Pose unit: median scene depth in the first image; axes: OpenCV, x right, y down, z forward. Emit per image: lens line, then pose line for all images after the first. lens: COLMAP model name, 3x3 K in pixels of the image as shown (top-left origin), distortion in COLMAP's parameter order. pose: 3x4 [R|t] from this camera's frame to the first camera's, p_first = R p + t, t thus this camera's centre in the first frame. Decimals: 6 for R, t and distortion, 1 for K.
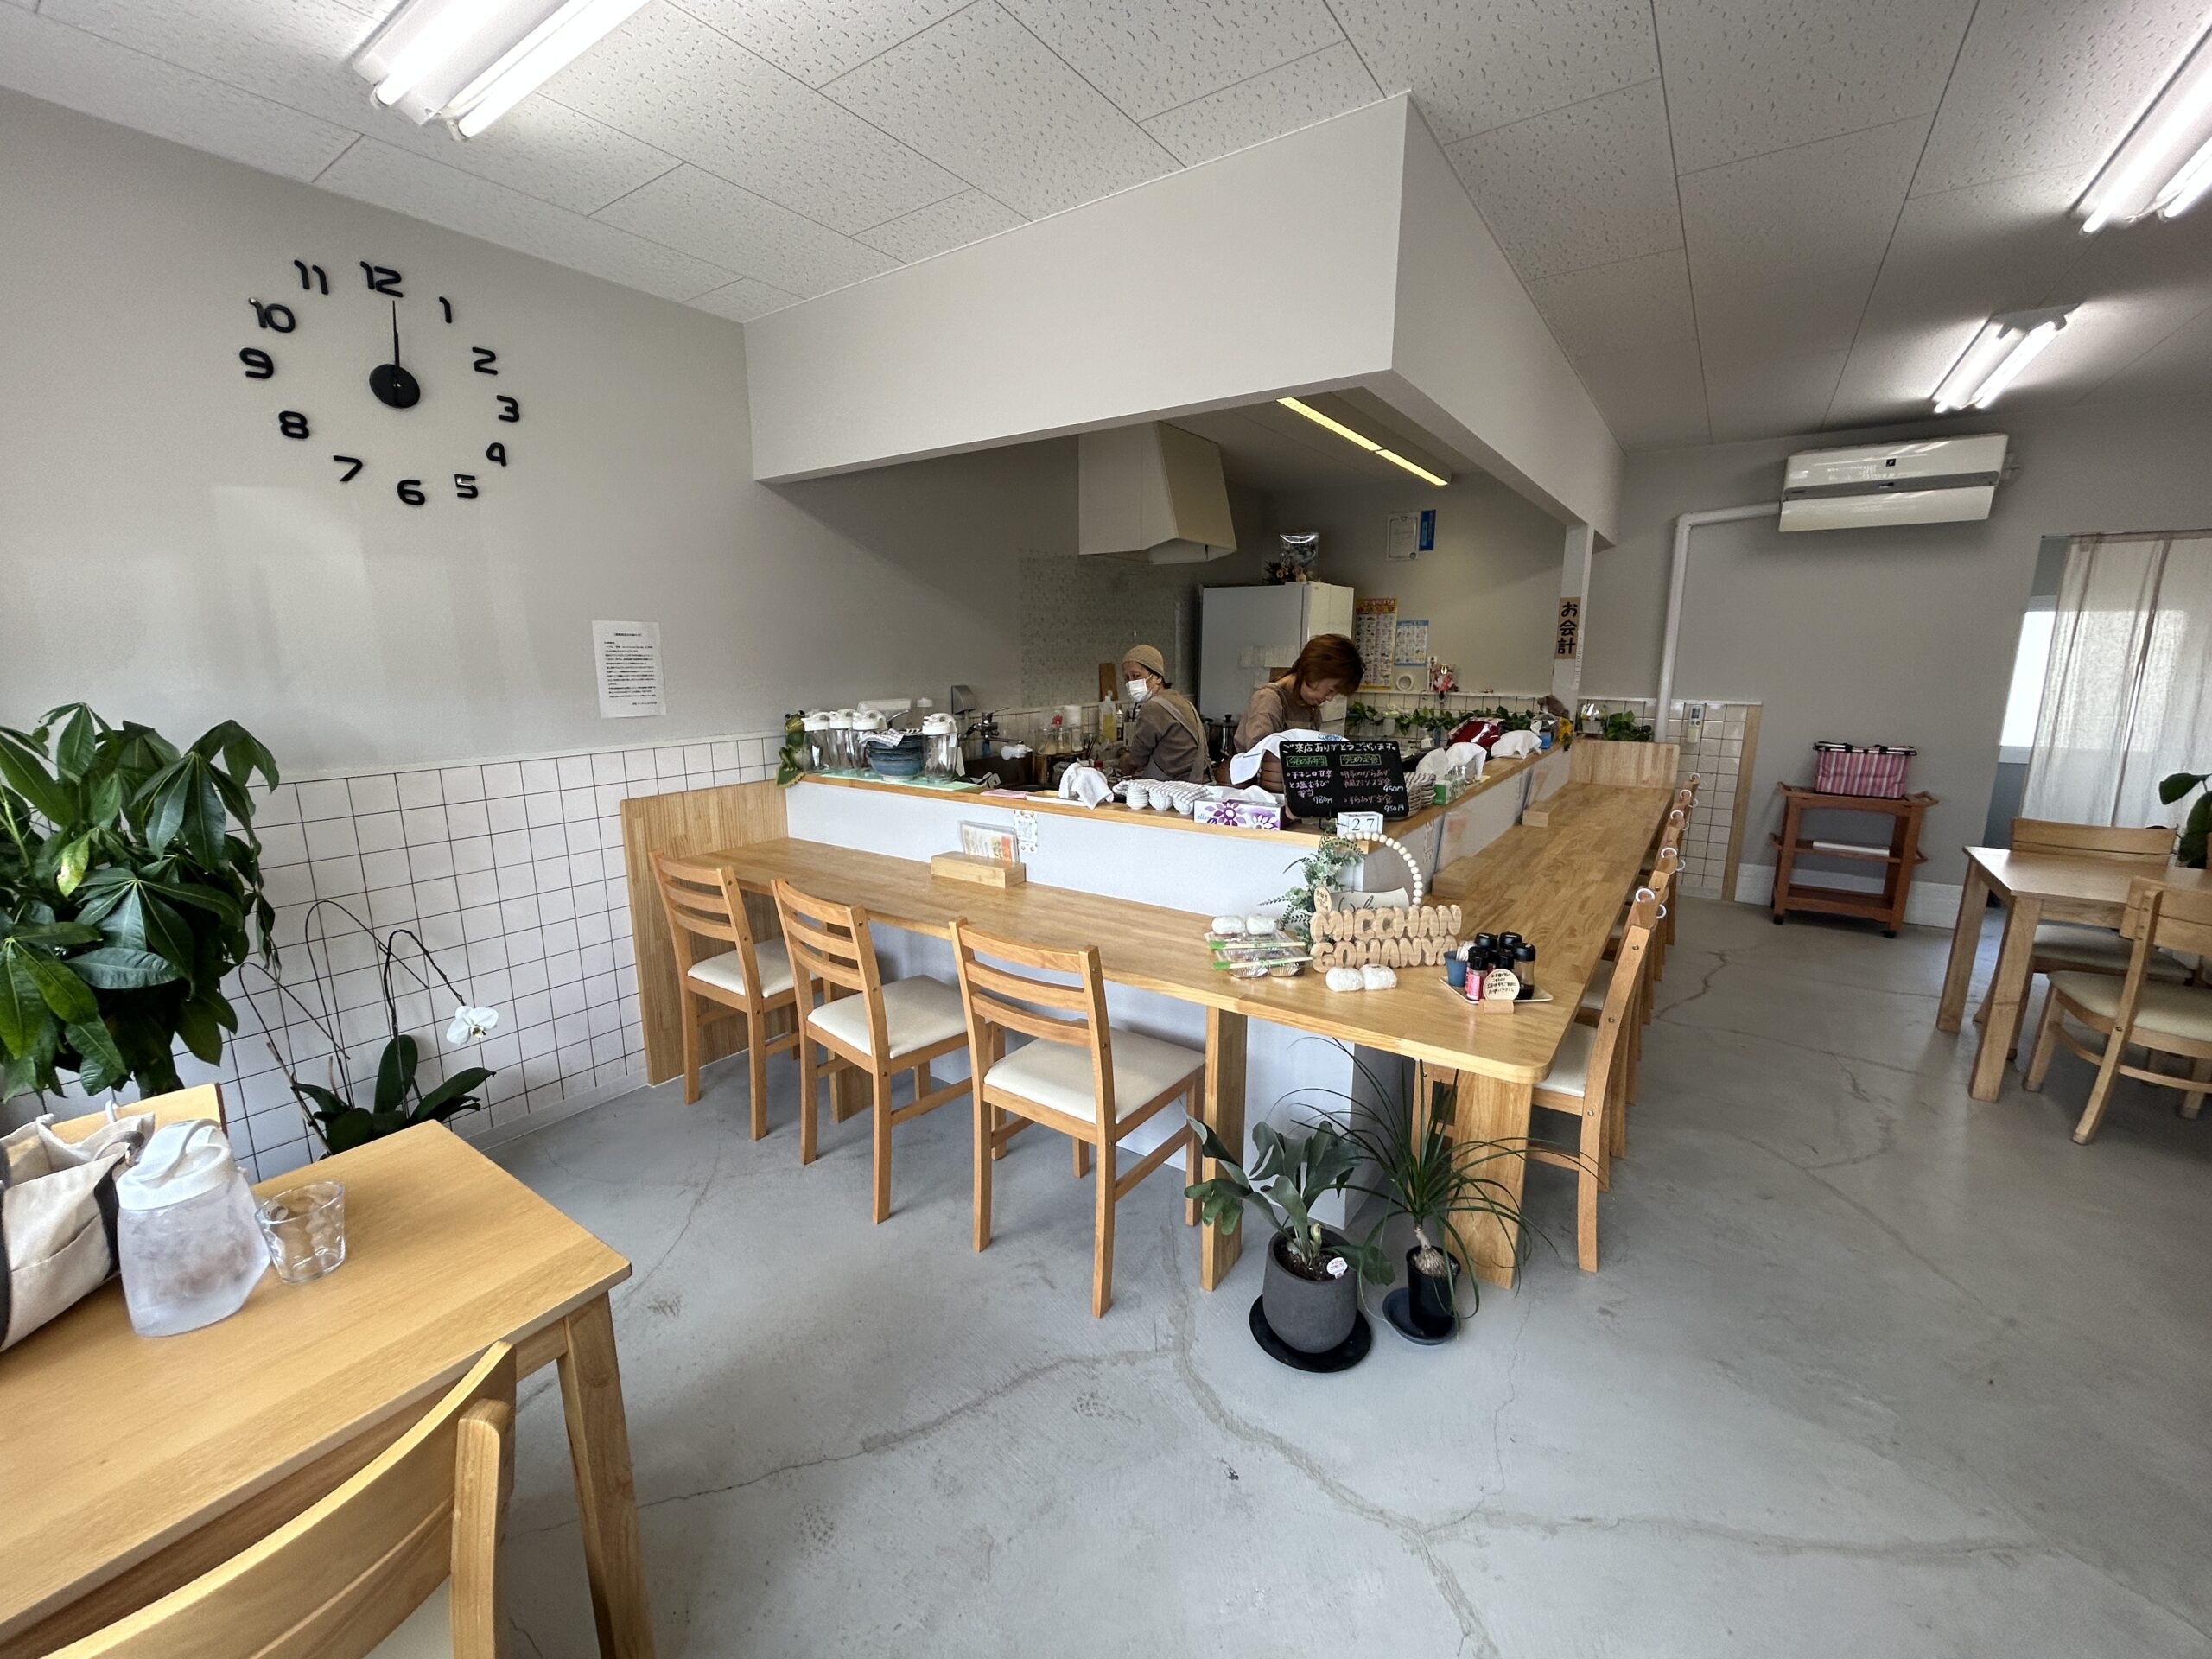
lens RADIAL K [[893.8, 0, 1103.0], [0, 893.8, 823.3], [0, 0, 1]] dist [0.000848, 0.000215]
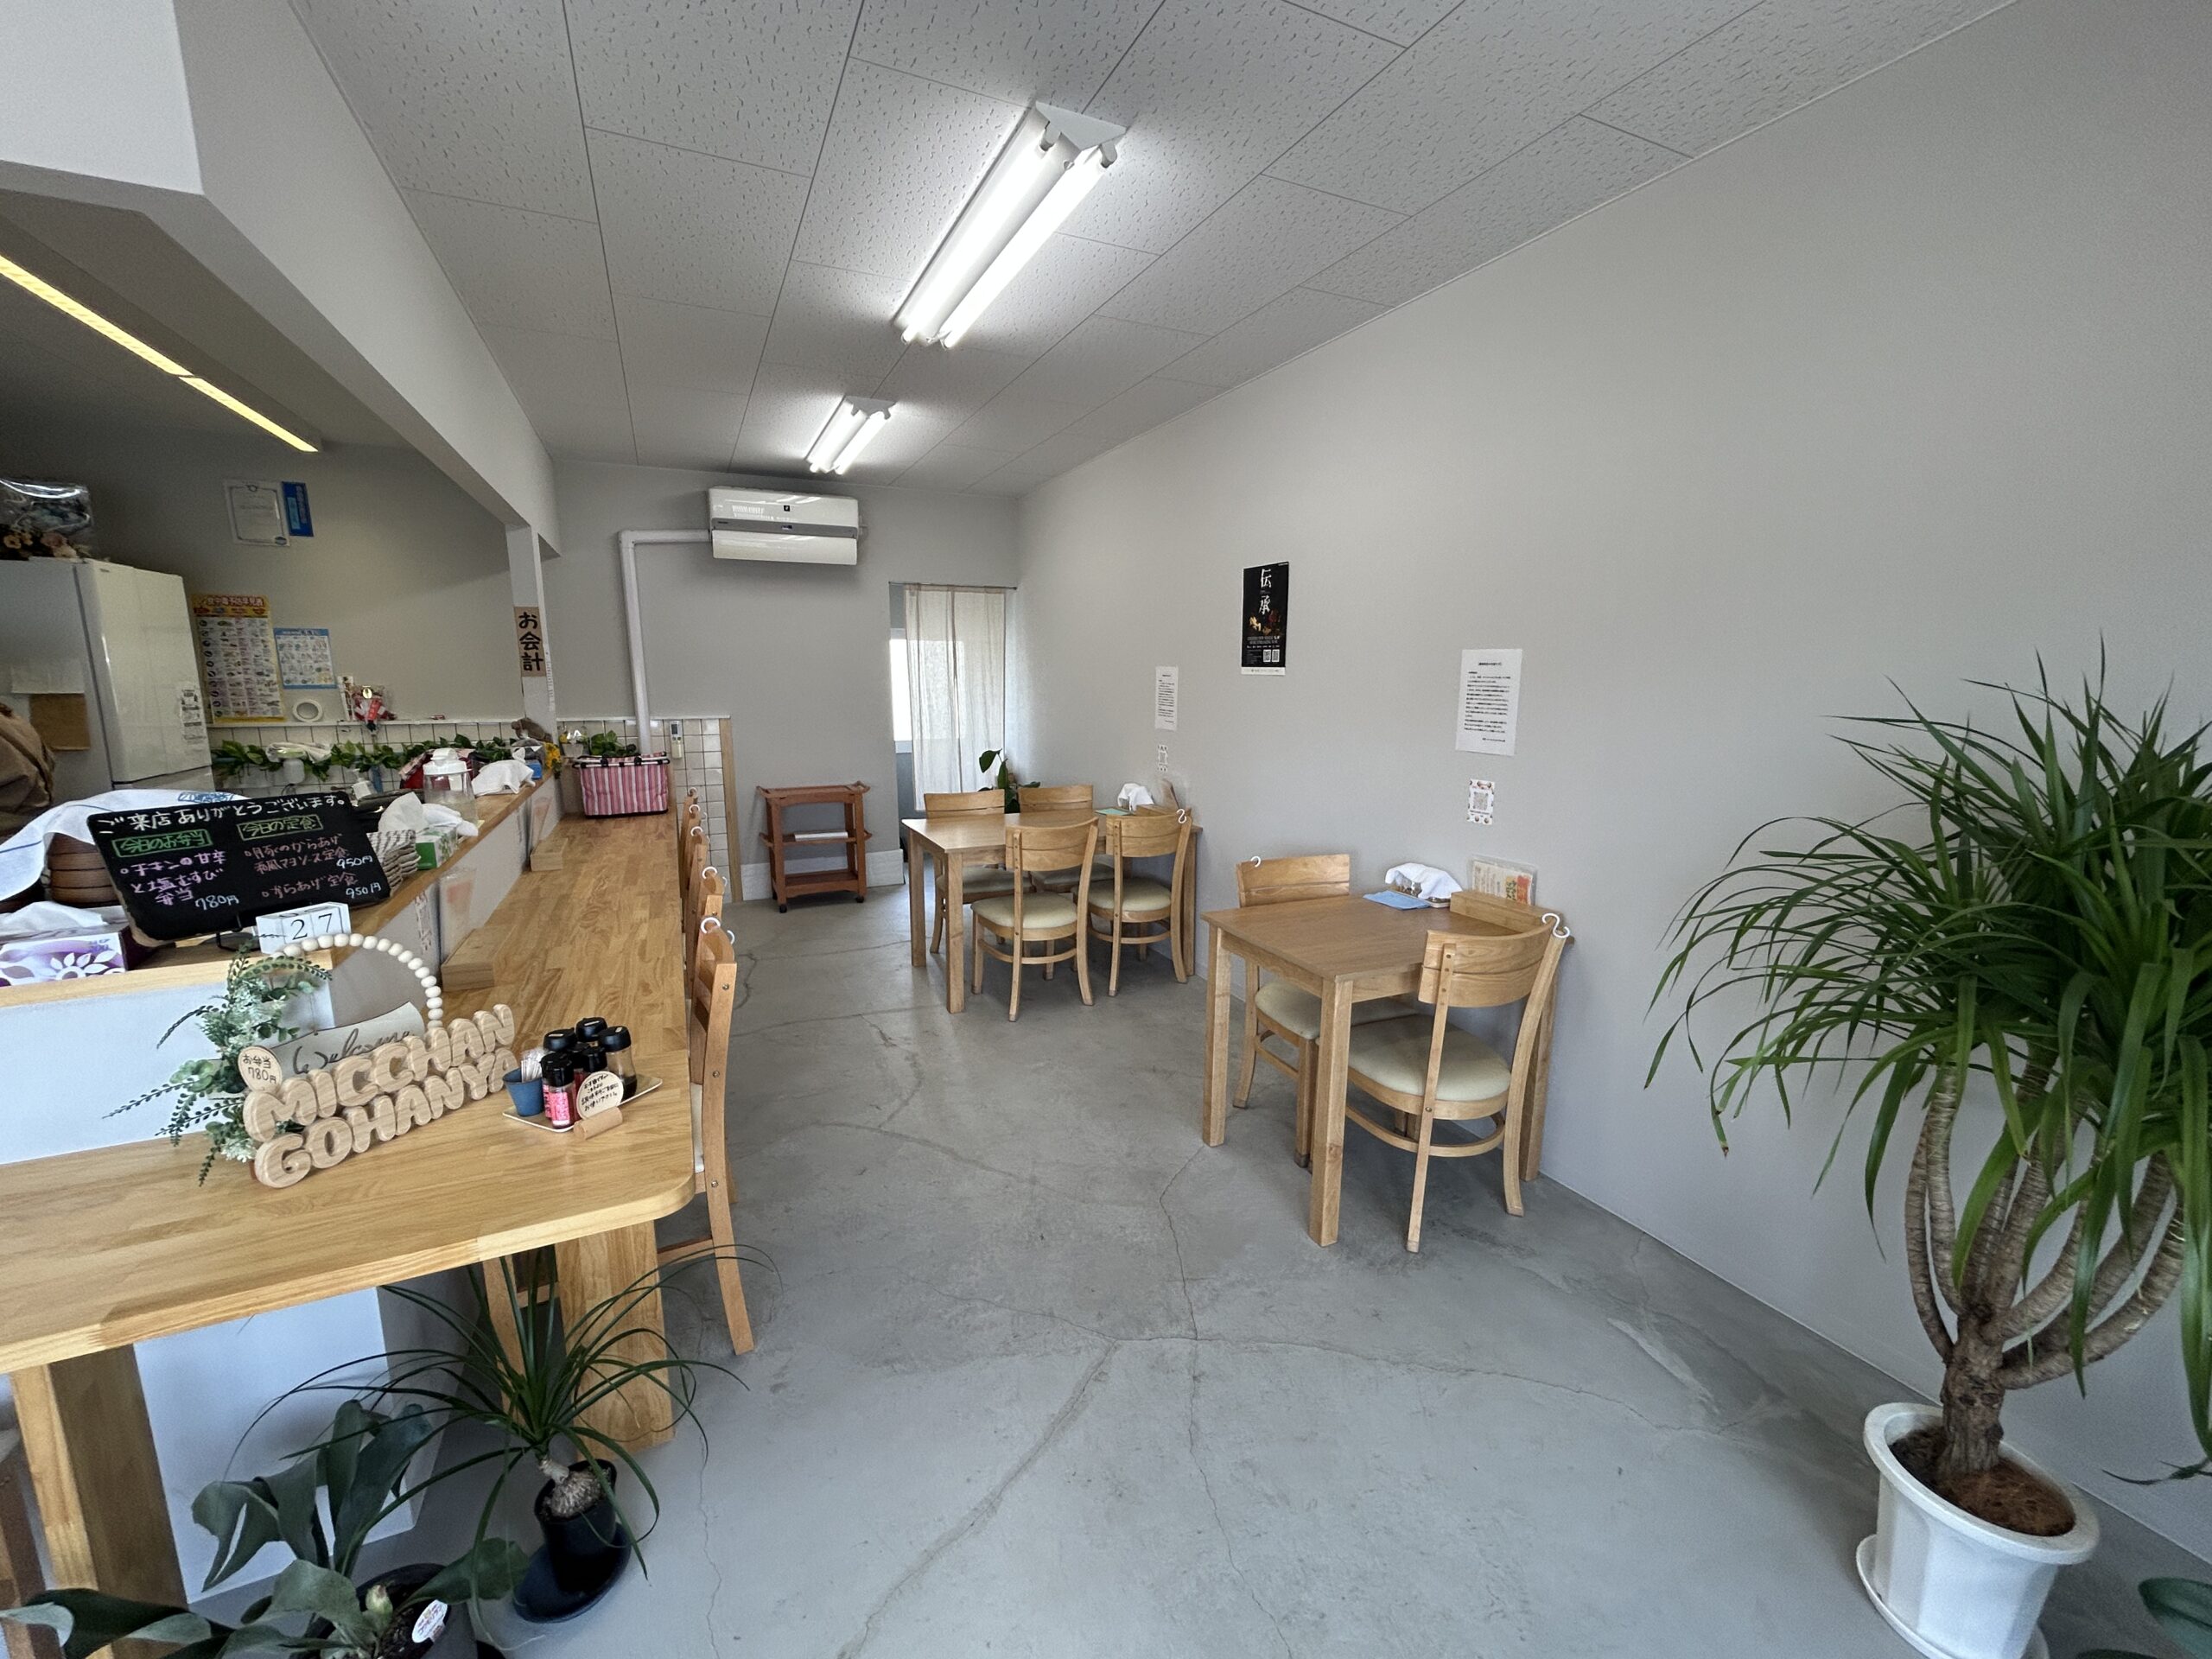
lens RADIAL K [[893.8, 0, 1103.0], [0, 893.8, 823.3], [0, 0, 1]] dist [0.000848, 0.000215]
pose [[0.492753, -0.147424, 0.857590, 0.029201], [0.168492, 0.983057, 0.072180, -0.019729], [-0.853701, 0.108930, 0.509243, 0.166941]]
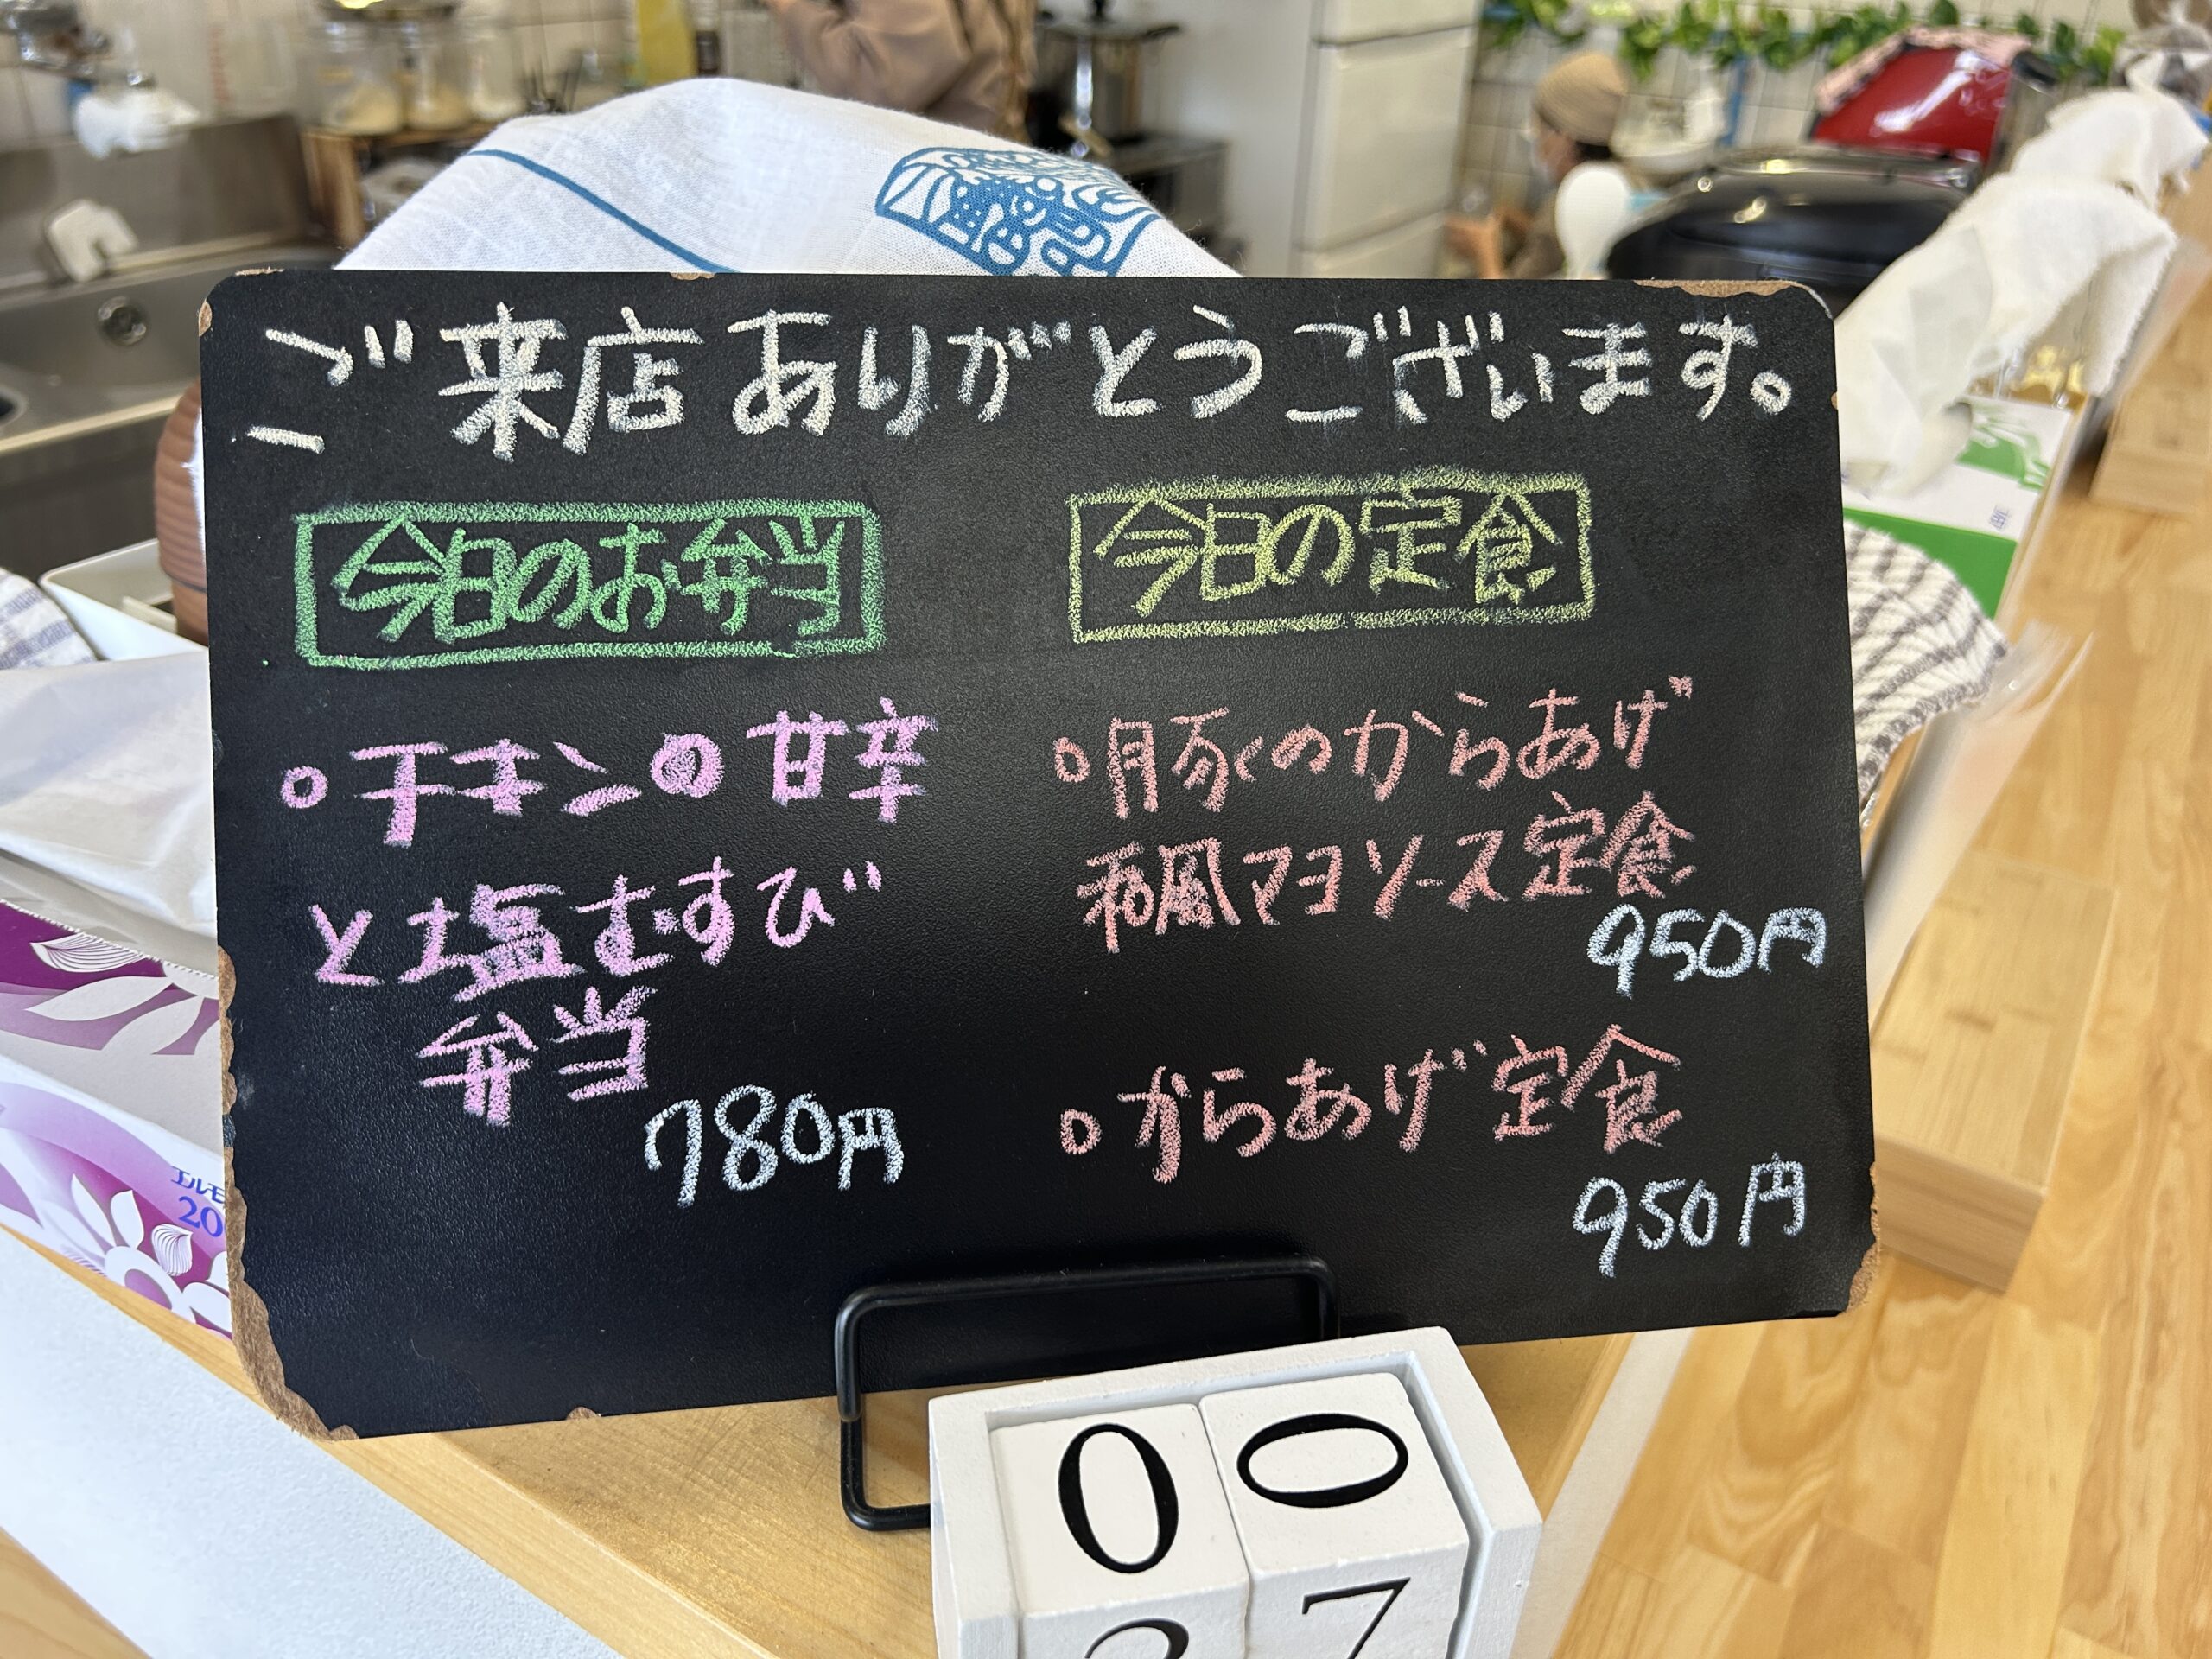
lens RADIAL K [[1703.1, 0, 1119.6], [0, 1703.1, 832.4], [0, 0, 1]] dist [0.004268, -0.005419]
pose [[0.997530, 0.000360, 0.070246, 0.248601], [-0.023244, 0.945347, 0.325237, -0.091838], [-0.066289, -0.326066, 0.943020, 0.818372]]
